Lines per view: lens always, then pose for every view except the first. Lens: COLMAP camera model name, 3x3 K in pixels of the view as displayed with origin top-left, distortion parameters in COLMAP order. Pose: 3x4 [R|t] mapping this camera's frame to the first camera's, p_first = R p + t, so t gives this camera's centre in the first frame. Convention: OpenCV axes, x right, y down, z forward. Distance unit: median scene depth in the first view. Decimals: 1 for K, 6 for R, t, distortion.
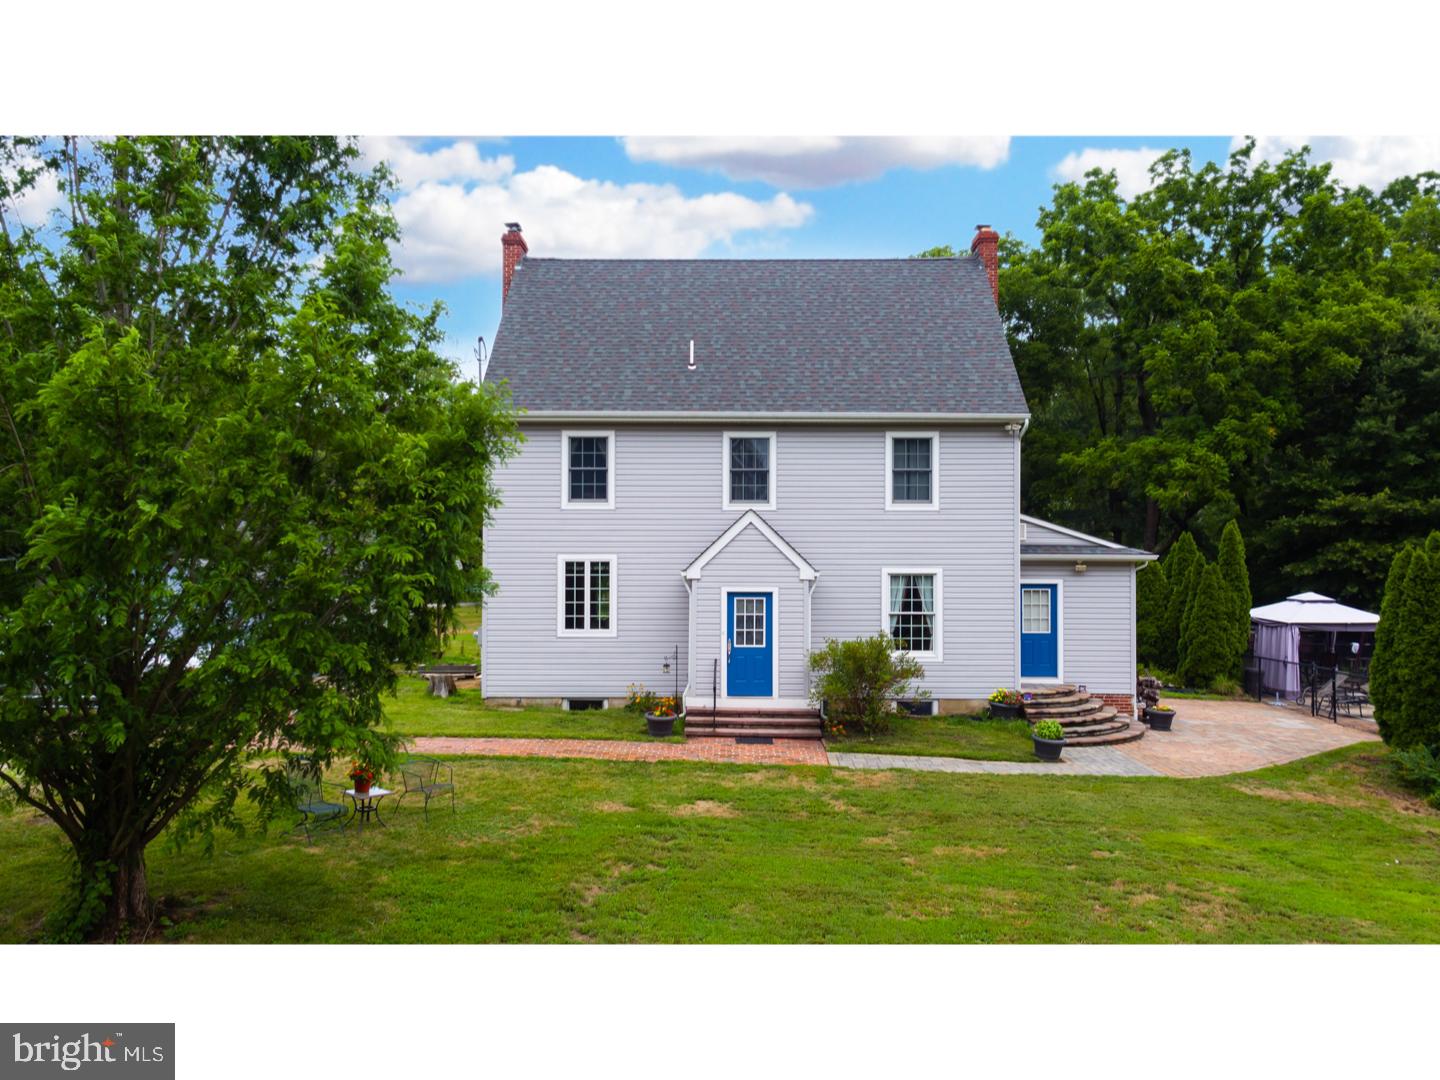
lens RADIAL K [[1113.8, 0, 720.0], [0, 1113.8, 540.0], [0, 0, 1]] dist [0.020353, 0.000411]
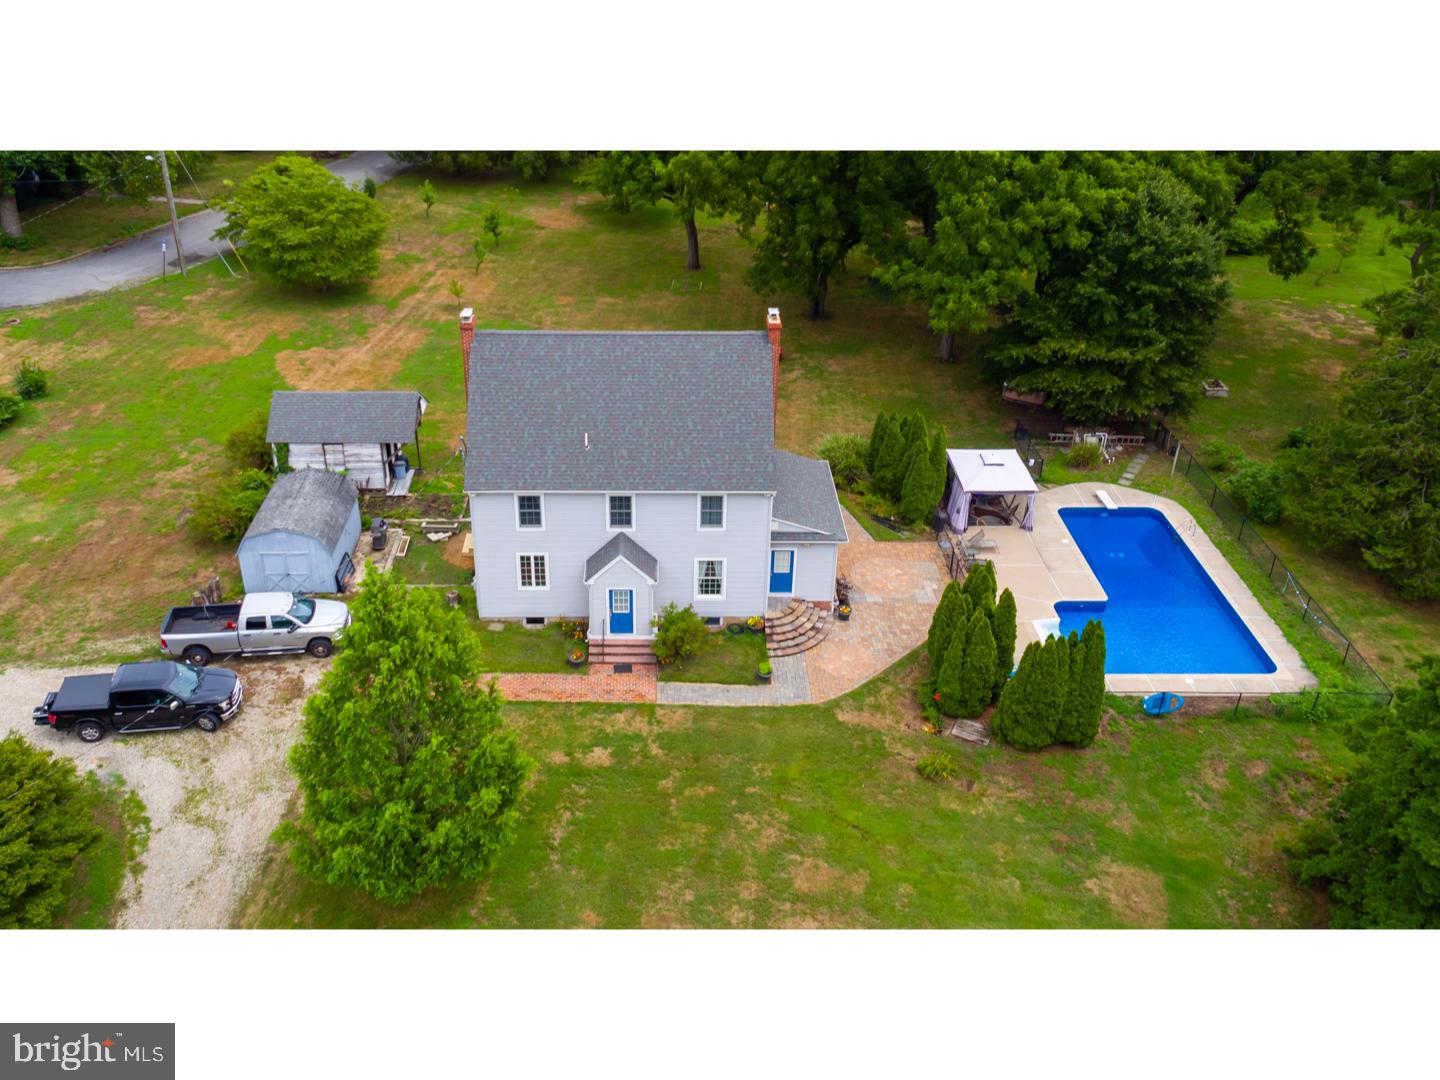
lens RADIAL K [[1186.6, 0, 670.5], [0, 1186.6, 535.7], [0, 0, 1]] dist [0.022001, 0.002685]
pose [[0.999476, -0.011773, 0.030153, 0.047995], [-0.005175, 0.861427, 0.507856, -0.990043], [-0.031954, -0.507746, 0.860914, -0.652215]]
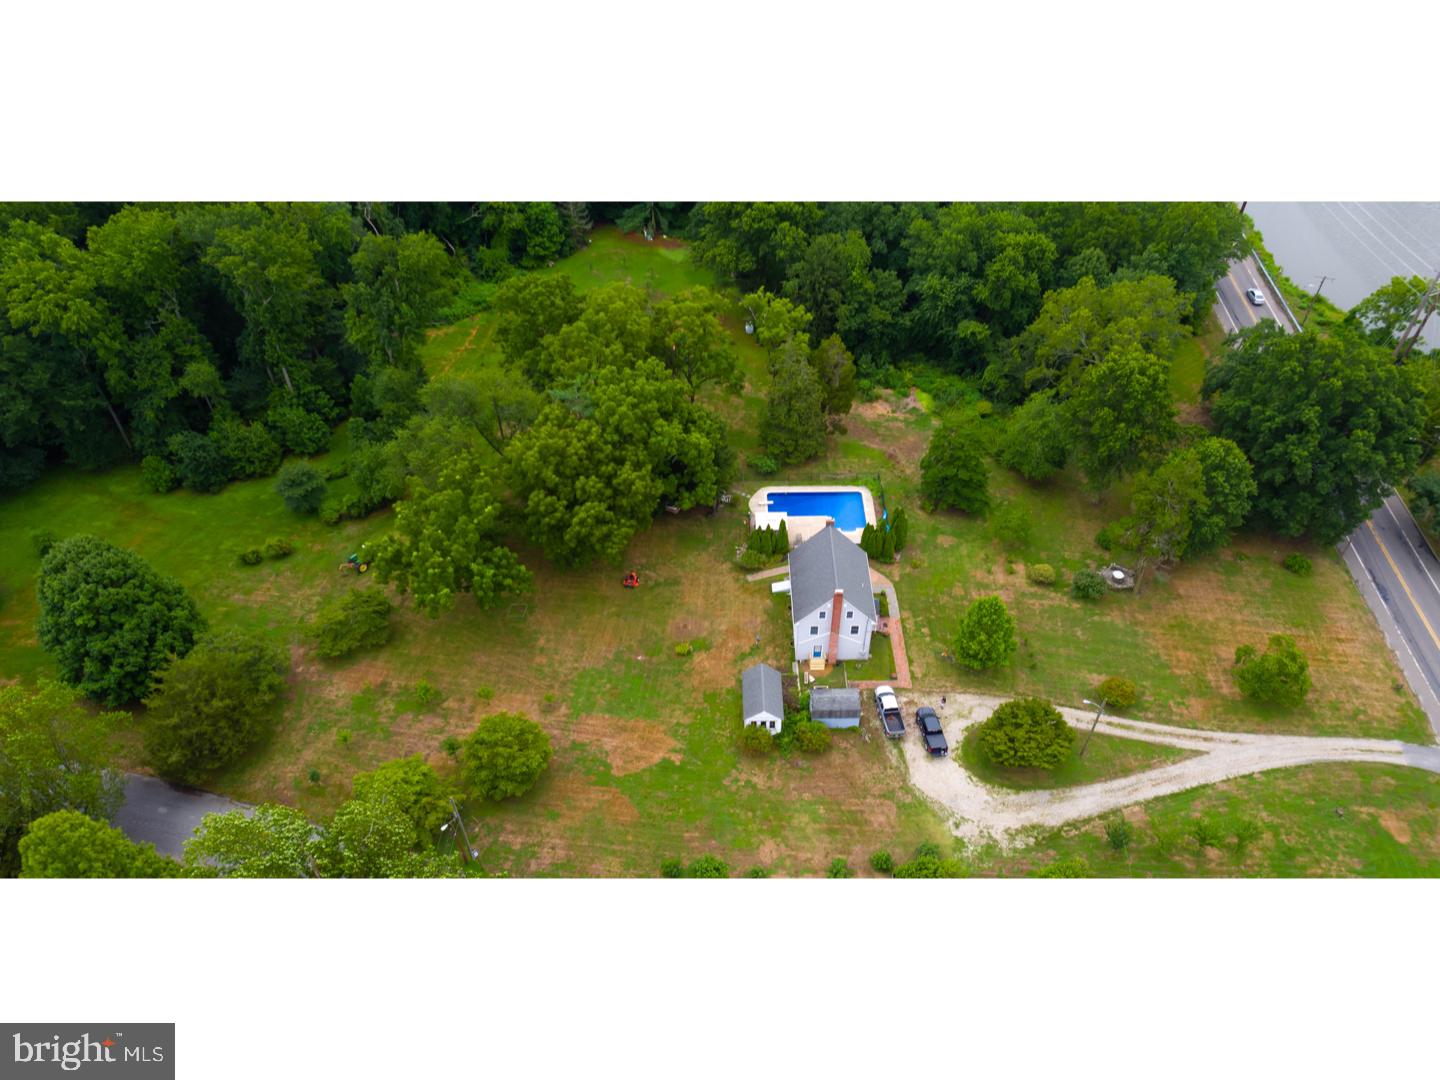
lens RADIAL K [[1113.8, 0, 720.0], [0, 1113.8, 540.0], [0, 0, 1]] dist [0.020353, 0.000411]
pose [[-0.018317, -0.683728, 0.729507, -3.766635], [0.011980, 0.729427, 0.683954, -4.015799], [-0.999760, 0.021268, -0.005170, 1.723148]]
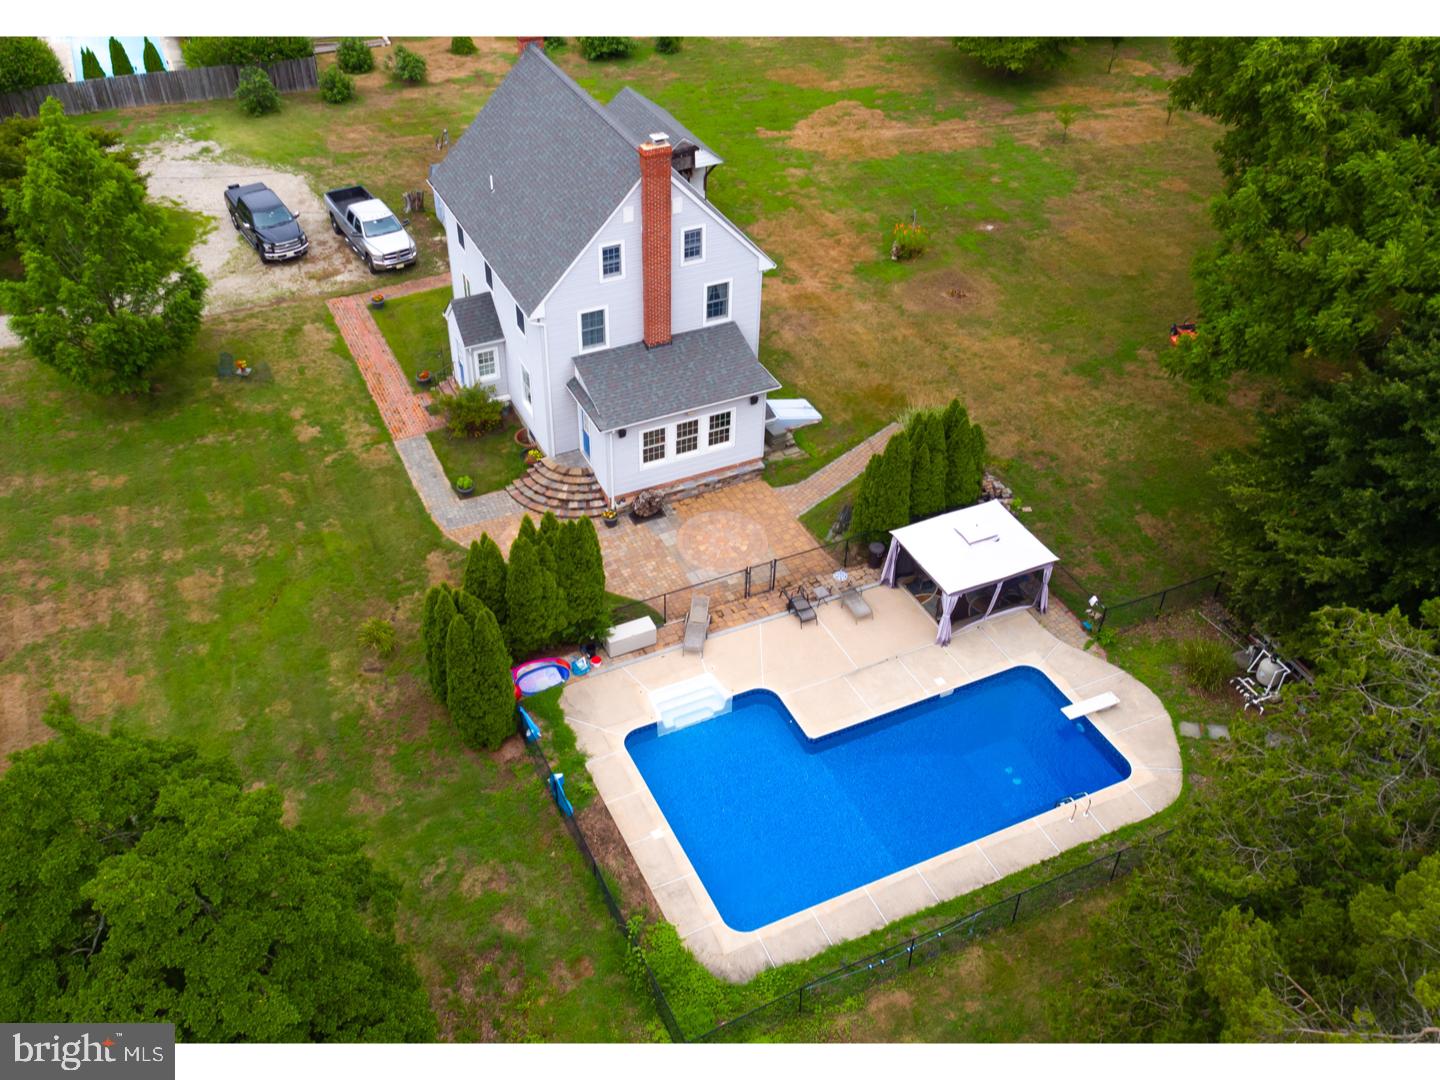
lens RADIAL K [[1286.2, 0, 698.1], [0, 1286.2, 554.4], [0, 0, 1]] dist [0.019028, 0.011264]
pose [[0.436254, 0.580726, -0.687342, 1.784649], [-0.018949, 0.769623, 0.638217, -1.008260], [0.899624, -0.265400, 0.346755, 0.468336]]
